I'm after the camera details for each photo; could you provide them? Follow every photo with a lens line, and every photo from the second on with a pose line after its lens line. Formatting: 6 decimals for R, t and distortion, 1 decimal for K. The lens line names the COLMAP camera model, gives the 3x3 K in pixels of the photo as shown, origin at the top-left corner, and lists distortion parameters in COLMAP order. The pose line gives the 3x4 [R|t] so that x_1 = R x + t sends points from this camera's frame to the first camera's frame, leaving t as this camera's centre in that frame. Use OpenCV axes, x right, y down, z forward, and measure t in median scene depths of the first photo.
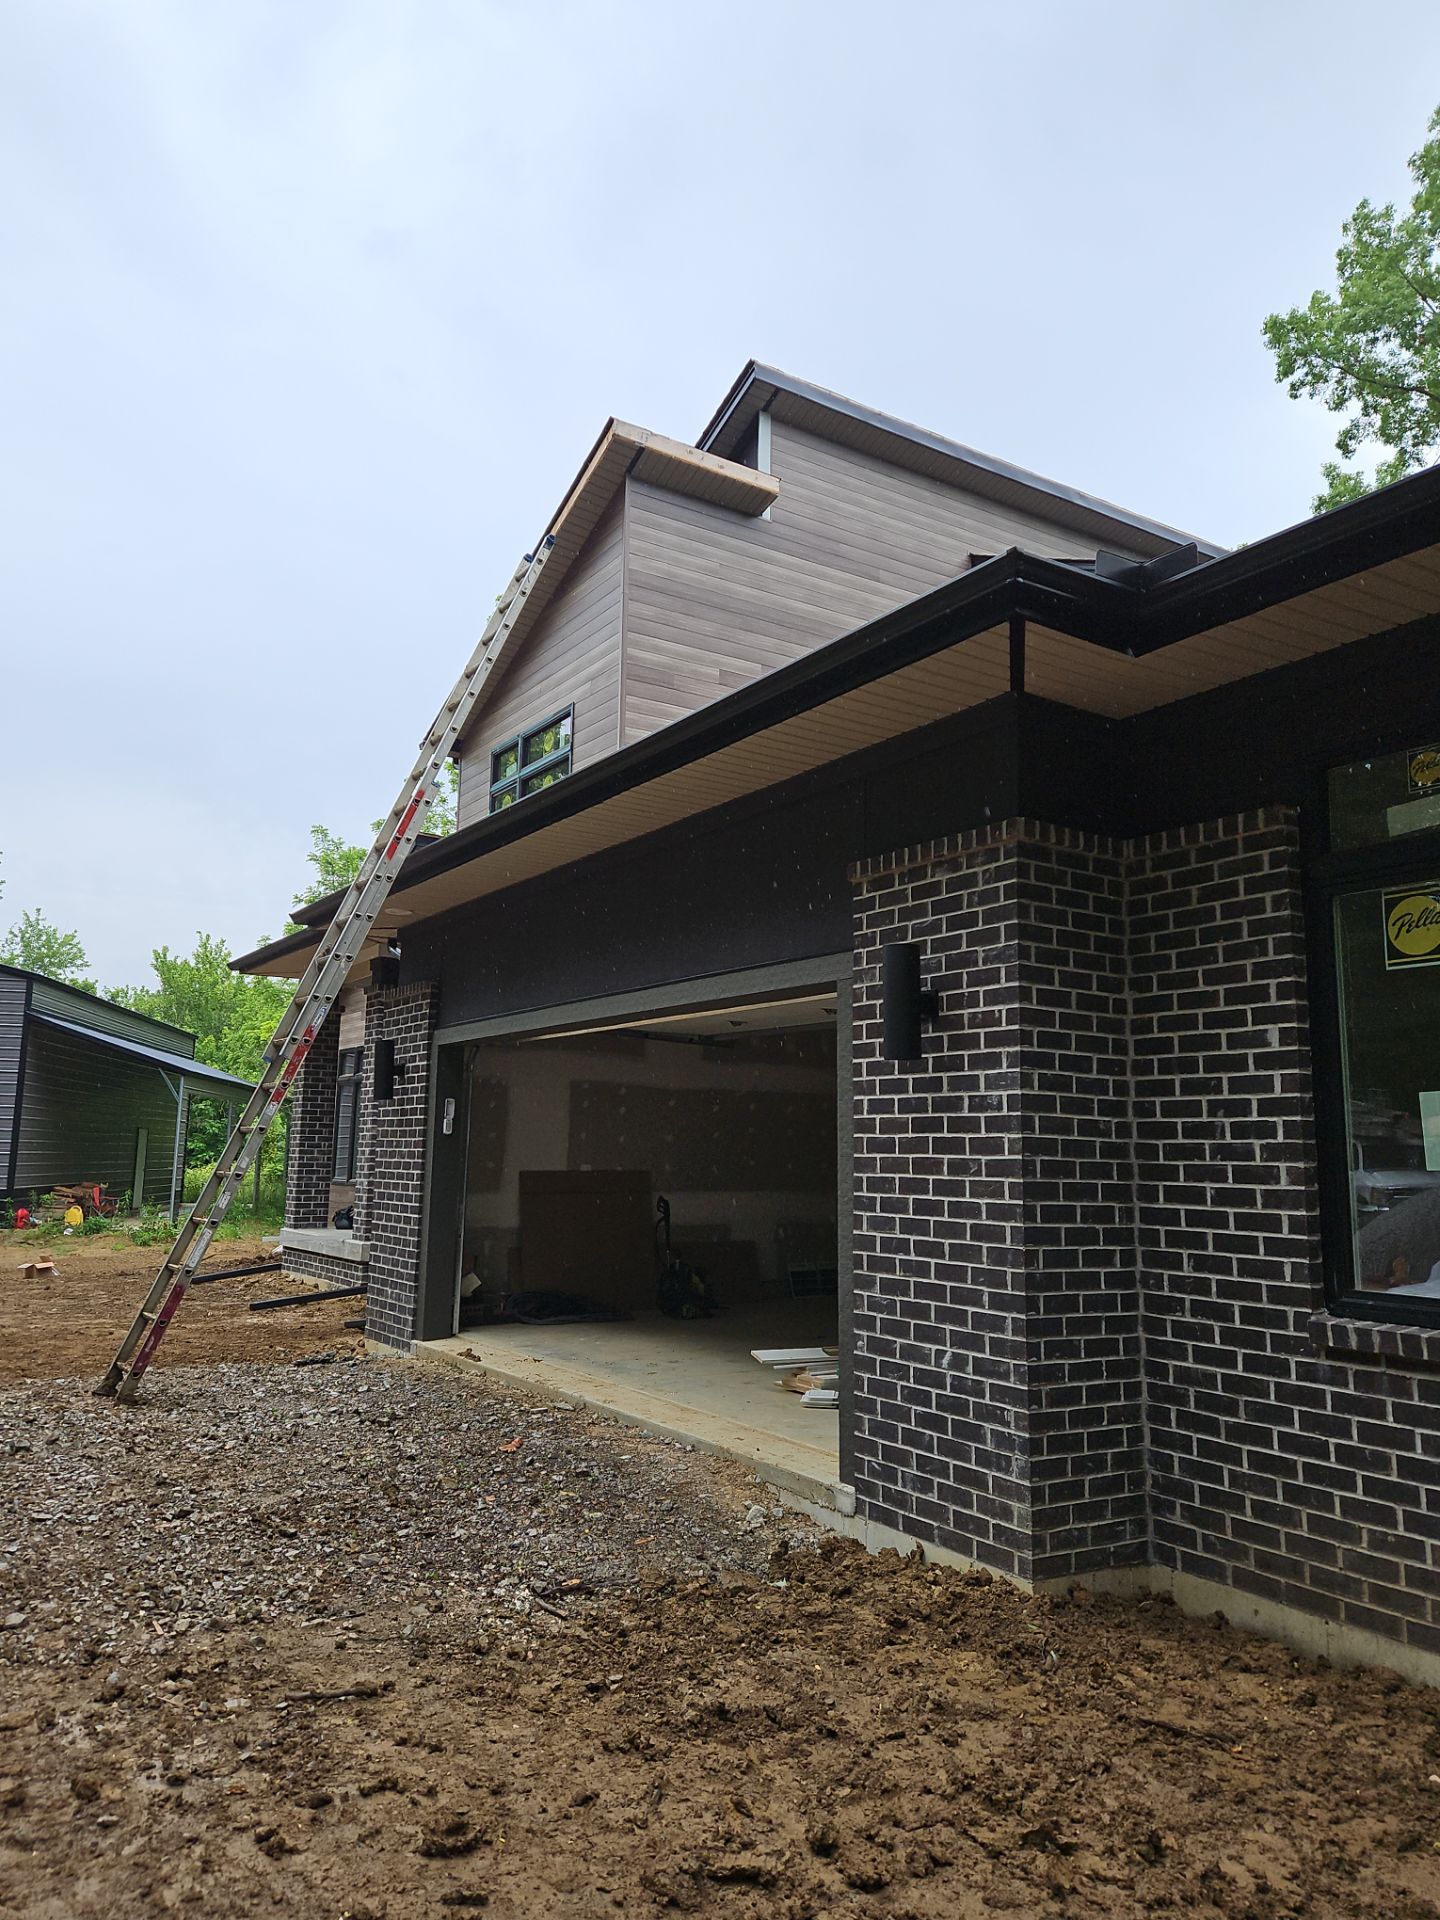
lens RADIAL K [[1288.1, 0, 722.7], [0, 1288.1, 932.1], [0, 0, 1]] dist [0.099761, -0.075764]
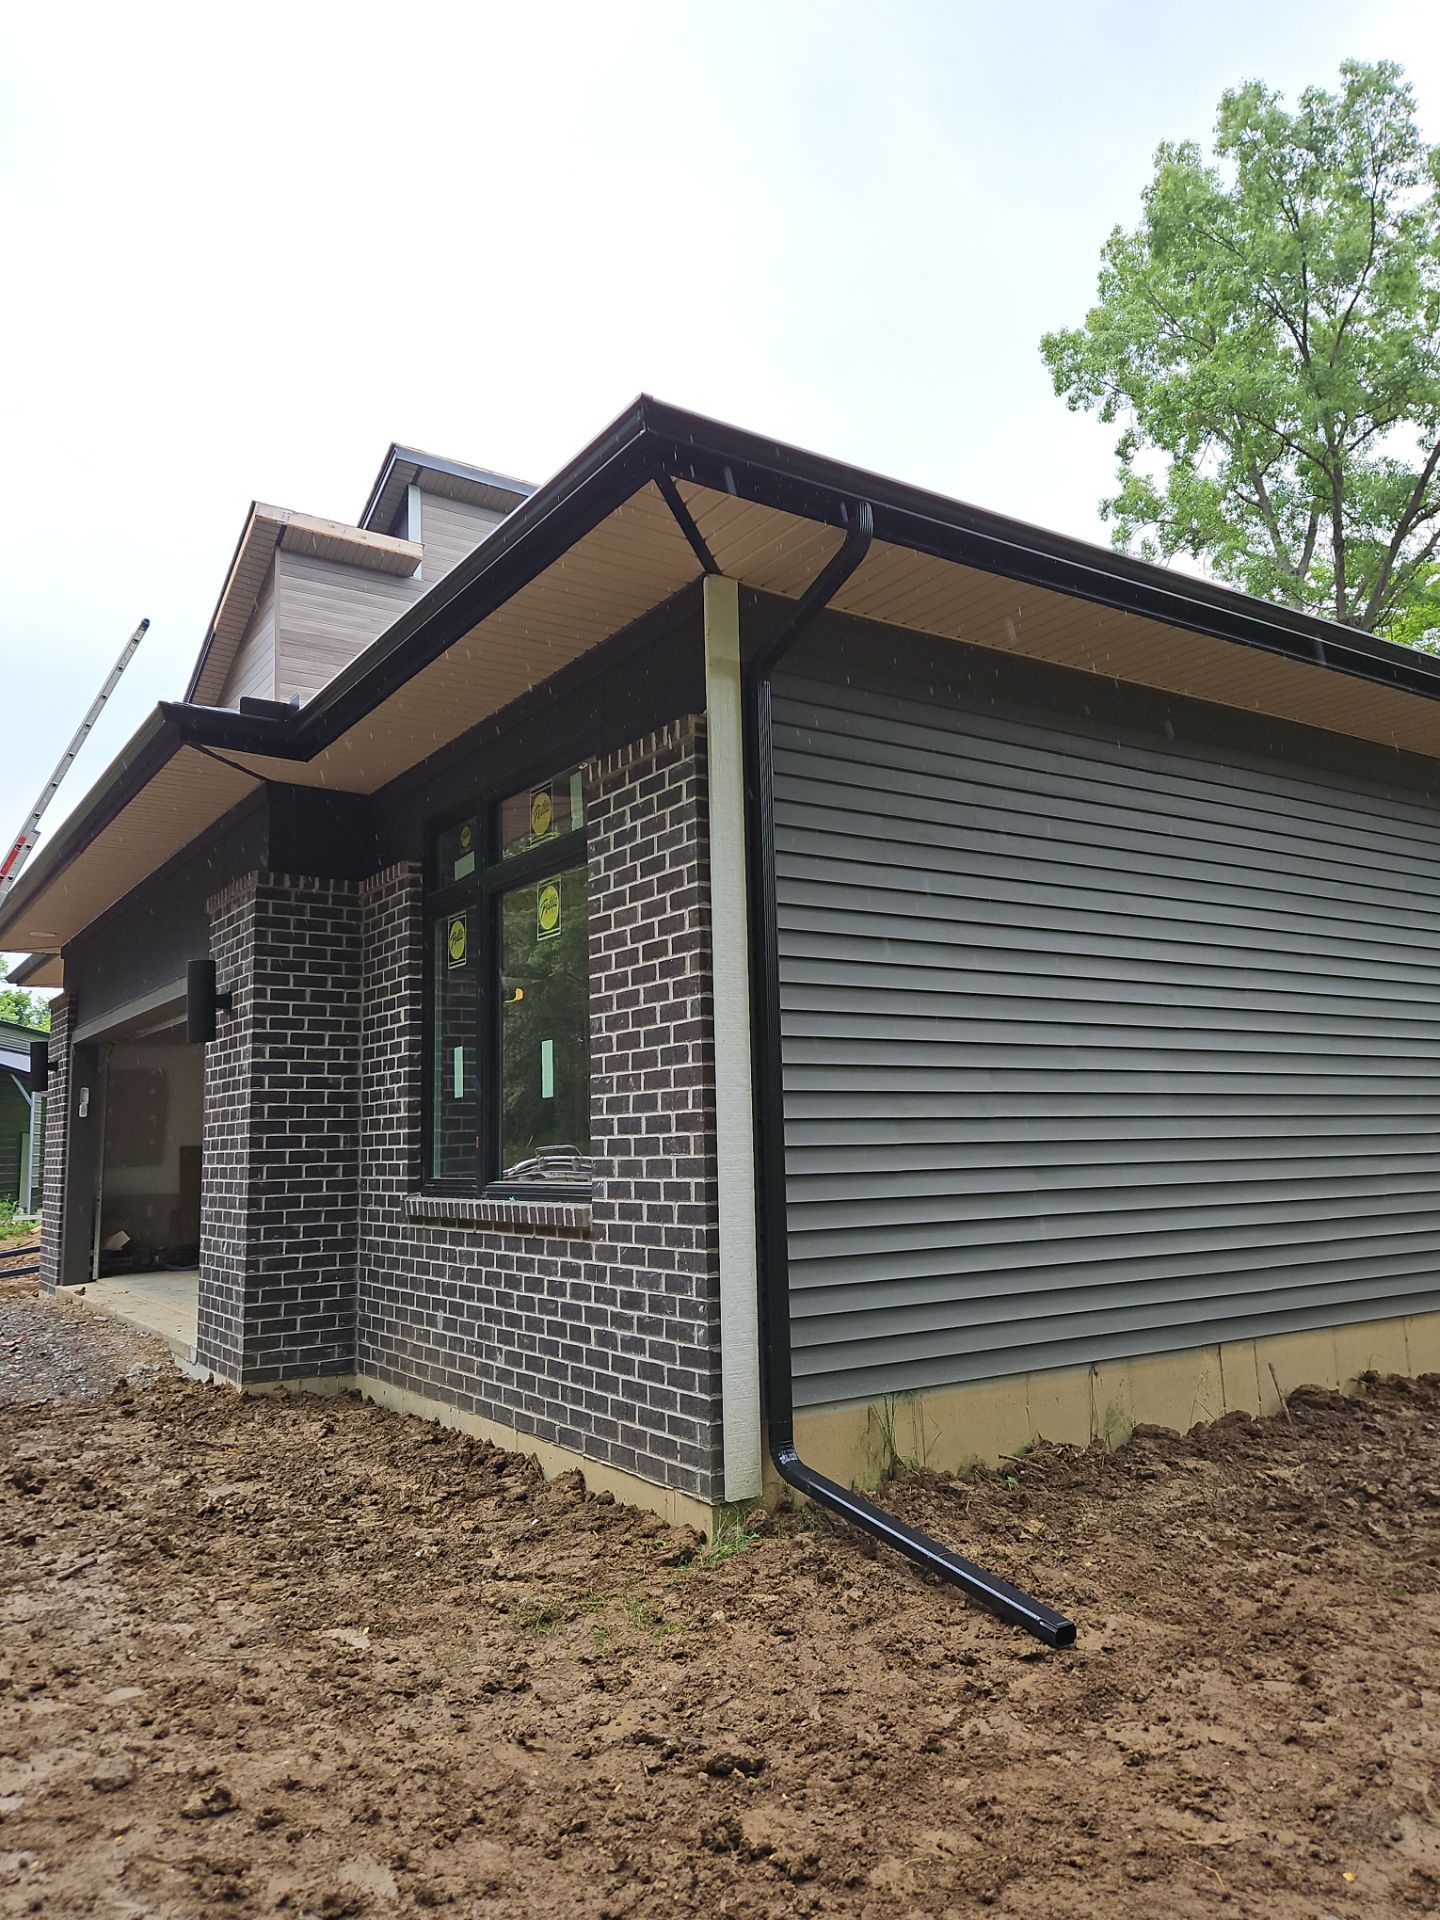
lens RADIAL K [[1307.8, 0, 722.6], [0, 1307.8, 940.8], [0, 0, 1]] dist [0.093043, -0.080045]
pose [[0.999329, -0.033801, 0.014107, 0.287869], [0.033562, 0.999294, 0.016870, -0.006912], [-0.014667, -0.016385, 0.999758, -0.190782]]
